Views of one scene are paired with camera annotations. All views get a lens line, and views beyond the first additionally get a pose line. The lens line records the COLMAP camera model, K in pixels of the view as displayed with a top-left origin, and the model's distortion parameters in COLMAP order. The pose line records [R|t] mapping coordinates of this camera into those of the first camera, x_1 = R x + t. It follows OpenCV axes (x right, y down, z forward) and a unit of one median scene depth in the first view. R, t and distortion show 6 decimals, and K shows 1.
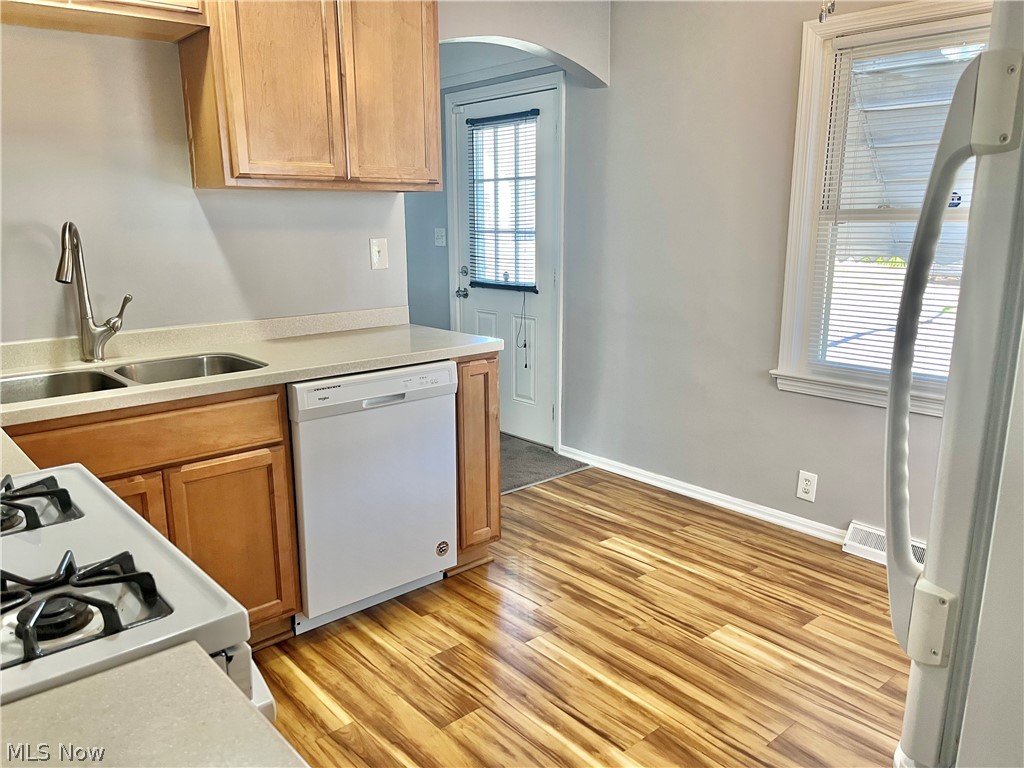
lens RADIAL K [[775.0, 0, 461.7], [0, 775.0, 385.7], [0, 0, 1]] dist [-0.005741, -0.003199]
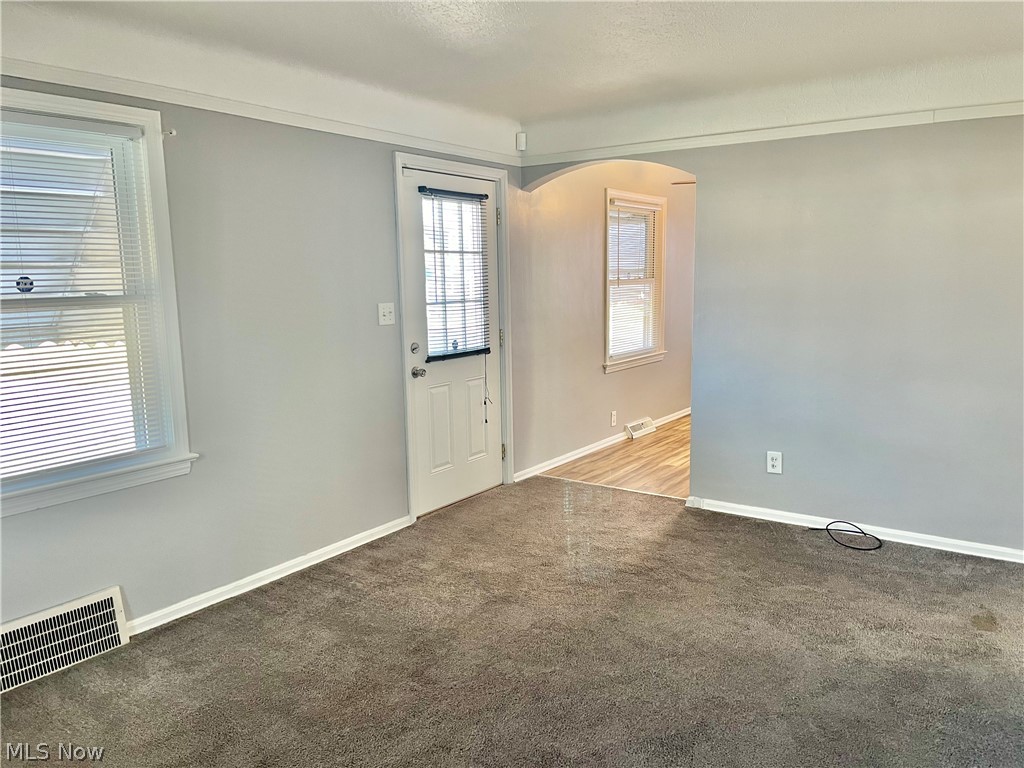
lens RADIAL K [[768.4, 0, 512.0], [0, 768.4, 384.0], [0, 0, 1]] dist [-0.003514, -0.005288]
pose [[-0.272449, -0.112802, 0.955535, -0.982437], [0.235449, 0.955094, 0.179884, -0.268904], [-0.932917, 0.273989, -0.233655, 1.237059]]
